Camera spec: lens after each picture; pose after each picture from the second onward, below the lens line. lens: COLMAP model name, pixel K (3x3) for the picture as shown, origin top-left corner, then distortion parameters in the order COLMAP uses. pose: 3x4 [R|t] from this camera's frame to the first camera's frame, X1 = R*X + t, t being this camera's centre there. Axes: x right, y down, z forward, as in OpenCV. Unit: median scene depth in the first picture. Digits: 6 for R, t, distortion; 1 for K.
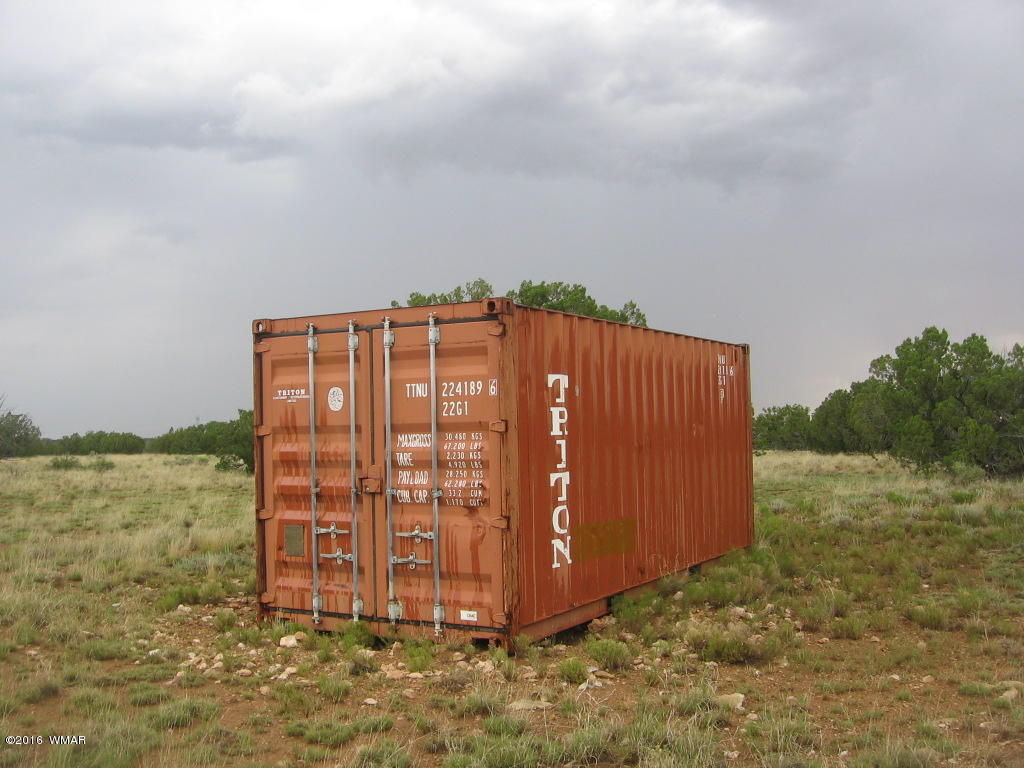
lens RADIAL K [[1073.1, 0, 512.0], [0, 1073.1, 384.0], [0, 0, 1]] dist [-0.102901, 0.005405]
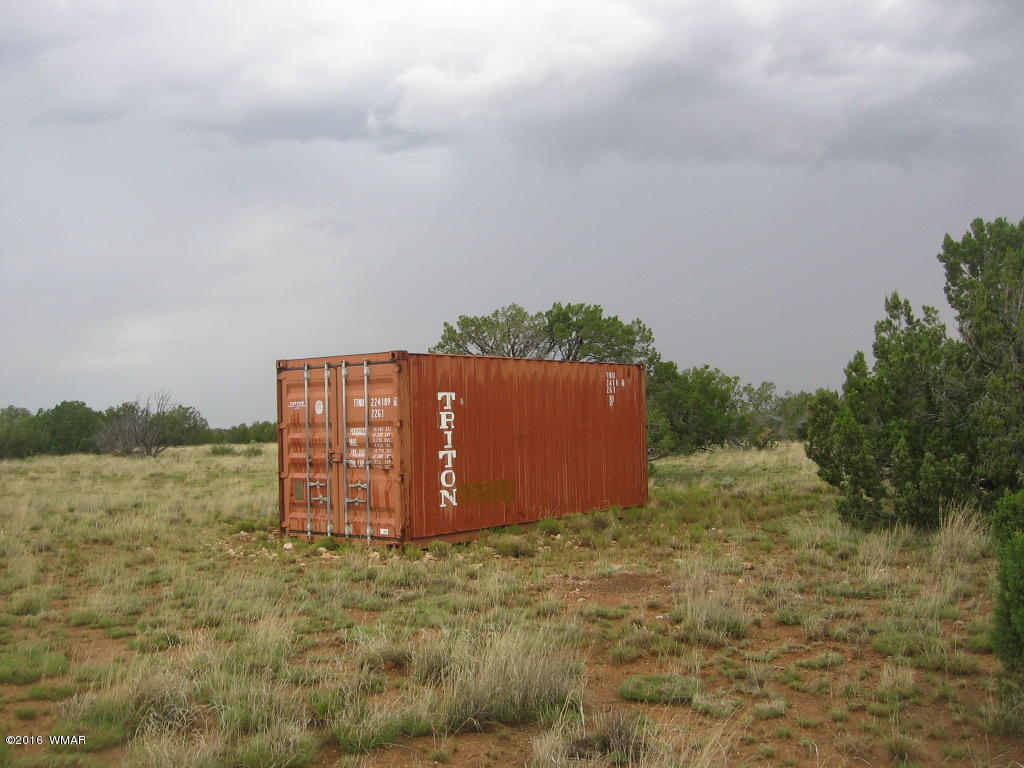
lens RADIAL K [[1073.1, 0, 512.0], [0, 1073.1, 384.0], [0, 0, 1]] dist [-0.102901, 0.005405]
pose [[0.988784, -0.006151, -0.149227, 0.399238], [0.007652, 0.999926, 0.009486, -0.037354], [0.149158, -0.010521, 0.988757, -0.650486]]
